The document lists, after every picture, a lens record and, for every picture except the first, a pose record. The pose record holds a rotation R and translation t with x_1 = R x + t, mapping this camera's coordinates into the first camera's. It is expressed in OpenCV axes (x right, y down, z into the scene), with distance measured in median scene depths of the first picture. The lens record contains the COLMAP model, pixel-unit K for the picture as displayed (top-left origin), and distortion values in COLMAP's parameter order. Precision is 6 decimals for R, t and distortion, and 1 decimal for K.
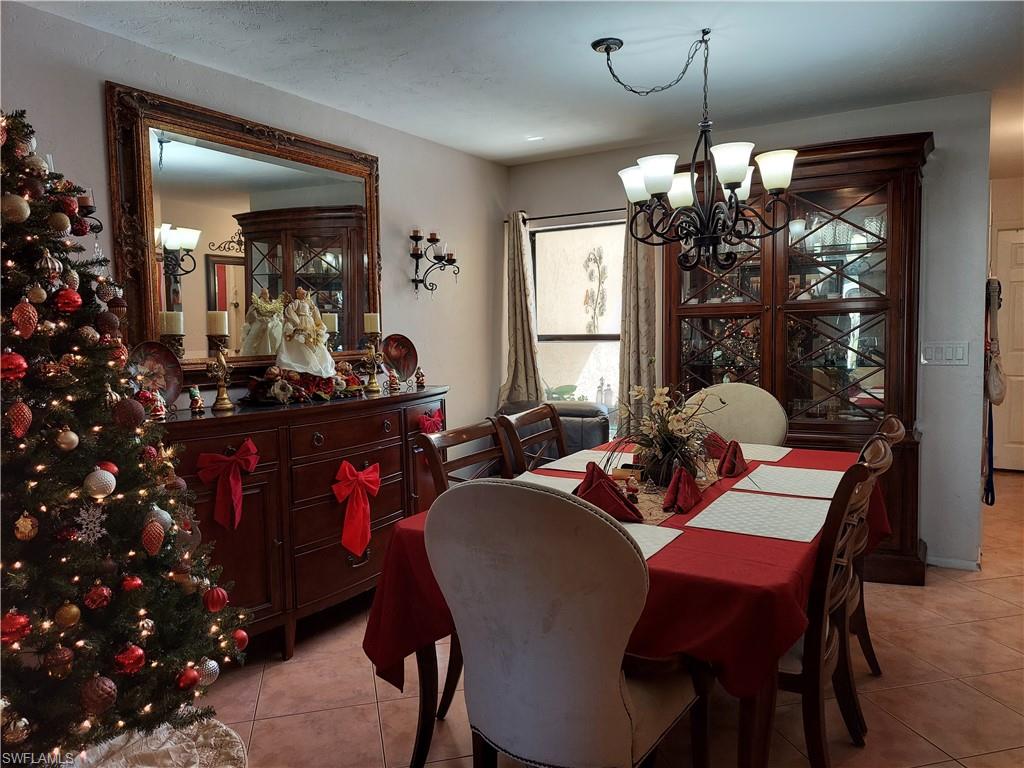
lens RADIAL K [[734.9, 0, 513.8], [0, 734.9, 382.1], [0, 0, 1]] dist [0.107203, -0.125260]
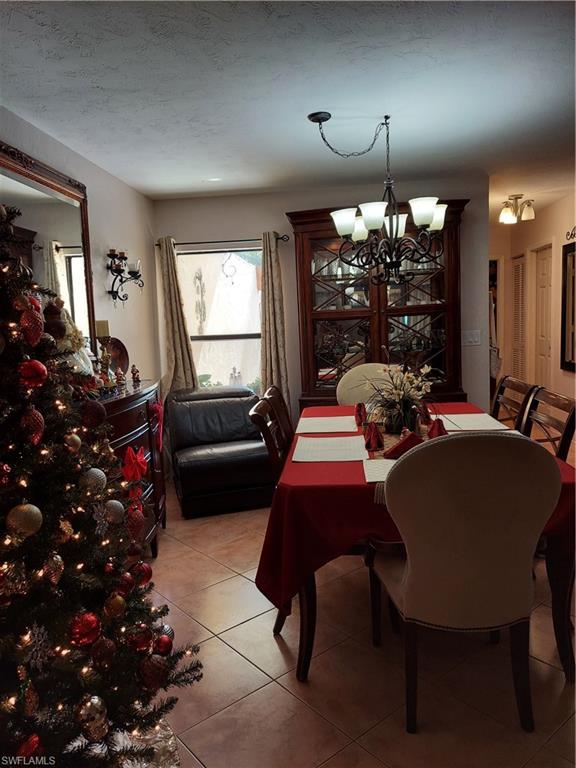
lens RADIAL K [[551.1, 0, 289.7], [0, 551.1, 378.3], [0, 0, 1]] dist [0.107203, -0.125260]
pose [[0.903129, -0.064182, 0.424544, -0.342034], [0.059414, 0.997933, 0.024475, -0.006914], [-0.425238, 0.003120, 0.905076, 0.096025]]
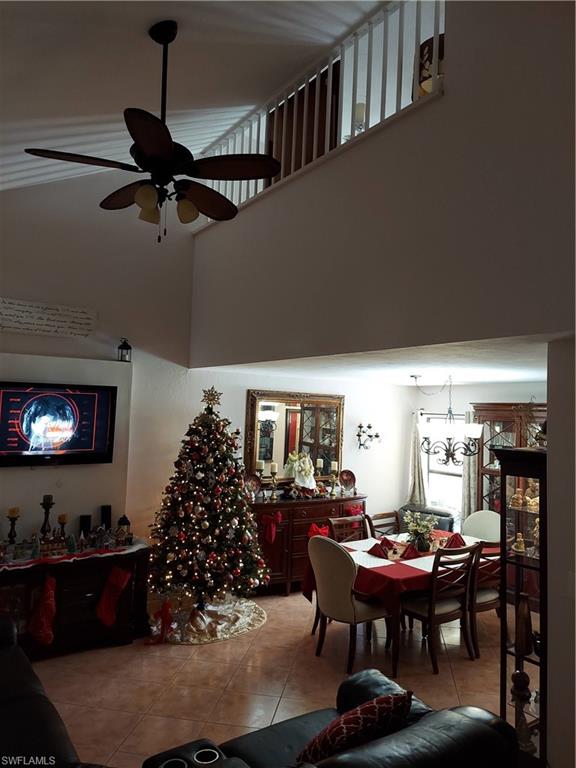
lens RADIAL K [[551.1, 0, 289.7], [0, 551.1, 378.3], [0, 0, 1]] dist [0.107203, -0.125260]
pose [[0.915470, 0.026470, -0.401516, 0.450247], [-0.082796, 0.988874, -0.123585, -0.145638], [0.393777, 0.146382, 0.907476, -0.855049]]
